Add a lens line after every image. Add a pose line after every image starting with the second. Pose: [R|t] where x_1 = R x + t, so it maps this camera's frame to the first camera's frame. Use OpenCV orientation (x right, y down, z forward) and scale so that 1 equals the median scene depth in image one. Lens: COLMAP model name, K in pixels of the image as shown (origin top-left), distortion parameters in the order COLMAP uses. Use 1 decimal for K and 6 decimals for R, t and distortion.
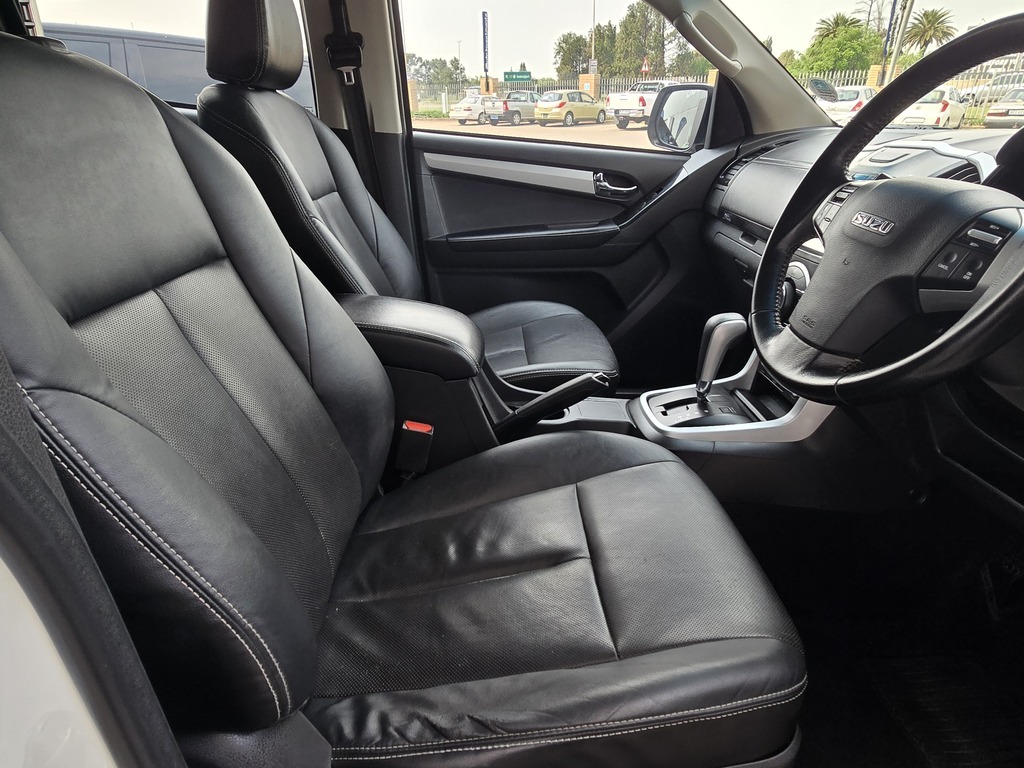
lens RADIAL K [[610.2, 0, 508.4], [0, 610.2, 382.5], [0, 0, 1]] dist [0.006251, -0.005490]
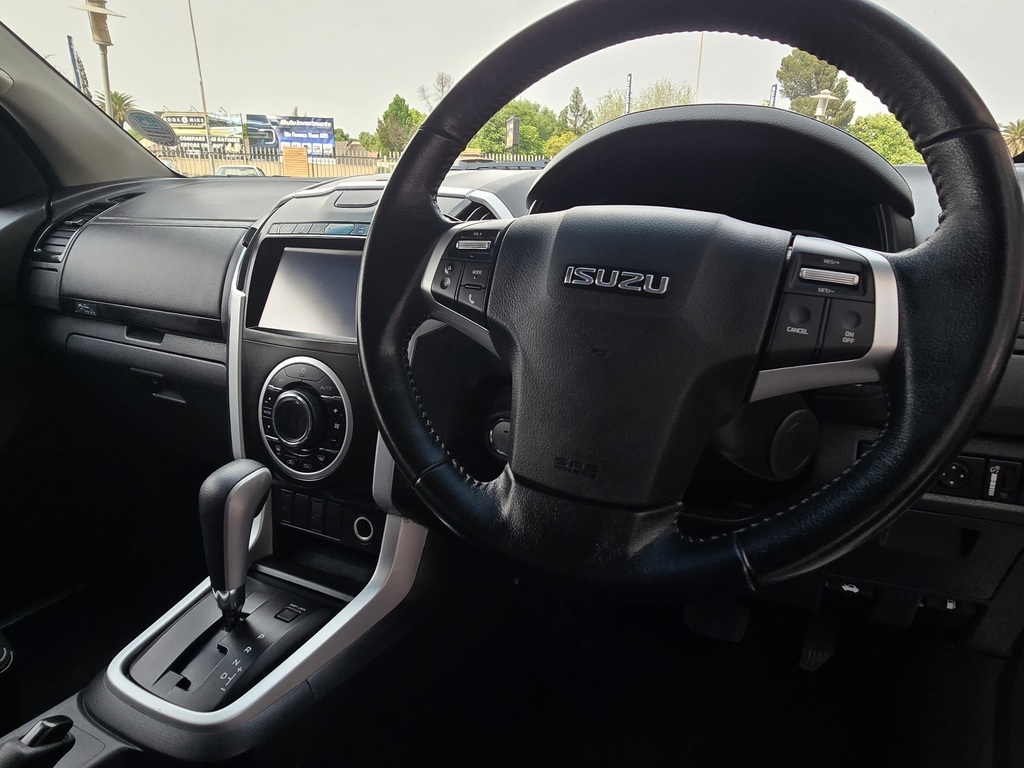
lens RADIAL K [[610.2, 0, 518.4], [0, 610.2, 385.8], [0, 0, 1]] dist [0.006251, -0.005490]
pose [[0.466834, -0.258944, 0.845585, 0.010273], [0.343269, 0.934258, 0.096584, -0.101175], [-0.815004, 0.245174, 0.525031, 0.313818]]
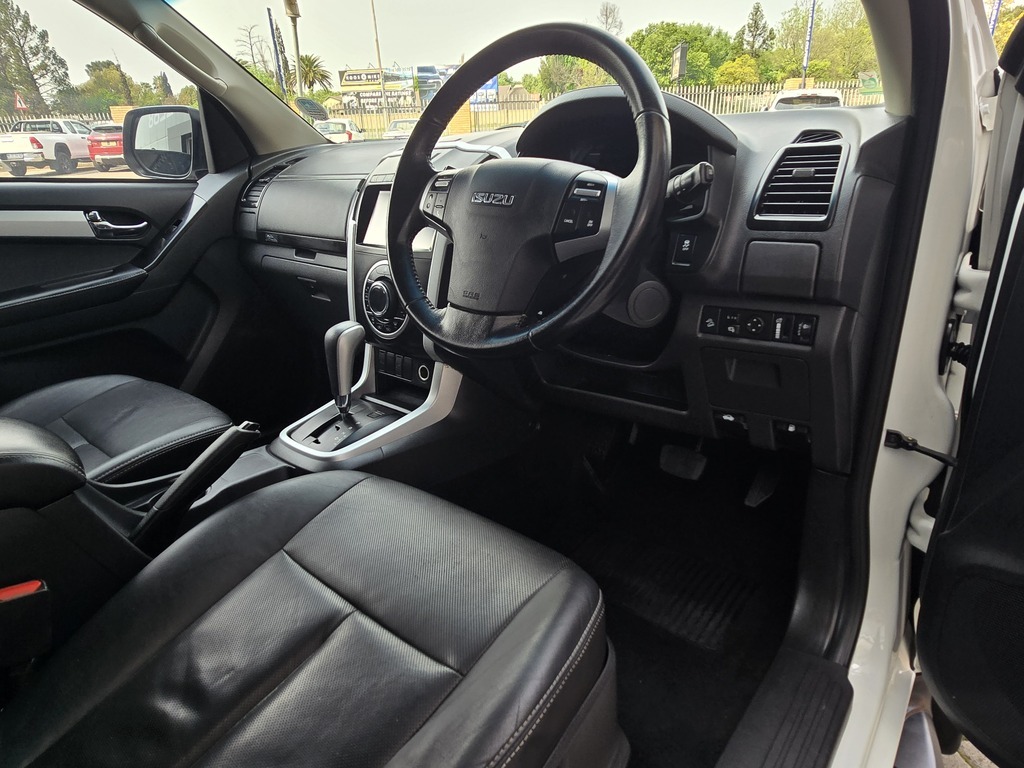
lens RADIAL K [[610.2, 0, 519.5], [0, 610.2, 385.6], [0, 0, 1]] dist [0.006251, -0.005490]
pose [[0.668909, -0.307333, 0.676836, -0.102479], [0.338100, 0.936683, 0.091183, -0.007759], [-0.662004, 0.167845, 0.730464, 0.073099]]
